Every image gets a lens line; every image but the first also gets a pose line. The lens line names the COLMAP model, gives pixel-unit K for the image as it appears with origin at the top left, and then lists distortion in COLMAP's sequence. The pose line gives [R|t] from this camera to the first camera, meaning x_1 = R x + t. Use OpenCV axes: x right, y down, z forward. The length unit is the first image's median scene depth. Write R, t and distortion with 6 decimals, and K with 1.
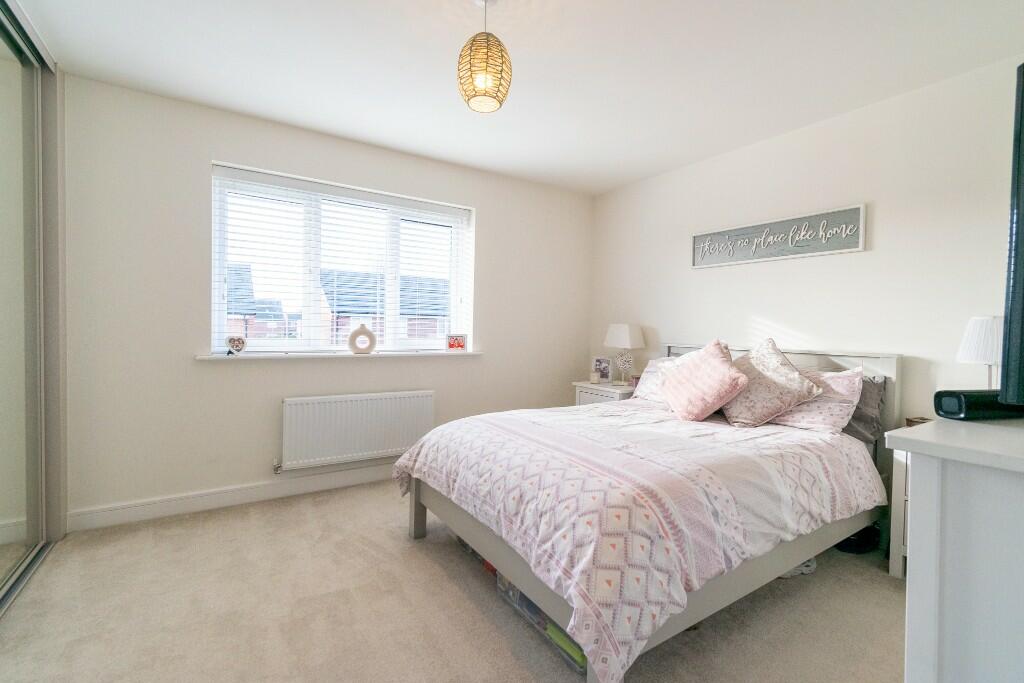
lens RADIAL K [[451.7, 0, 512.0], [0, 451.7, 341.5], [0, 0, 1]] dist [0.004435, 0.000030]
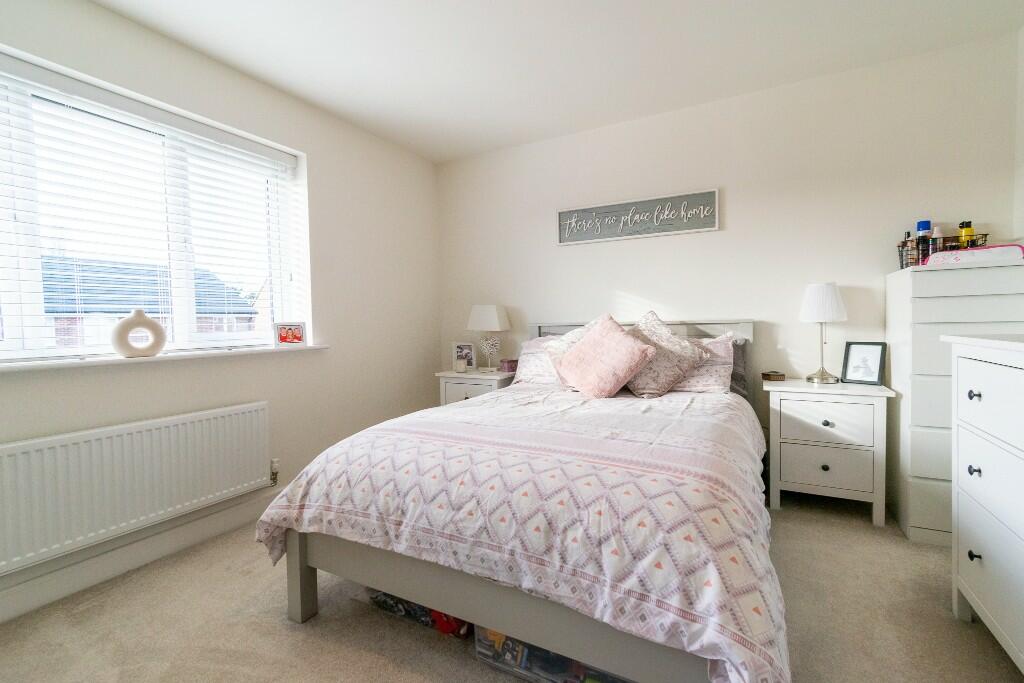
lens RADIAL K [[451.7, 0, 512.0], [0, 451.7, 341.5], [0, 0, 1]] dist [0.004435, 0.000030]
pose [[0.876152, -0.058877, 0.478426, -0.242147], [0.051934, 0.998265, 0.027743, 0.019954], [-0.479229, 0.000539, 0.877690, 0.266623]]
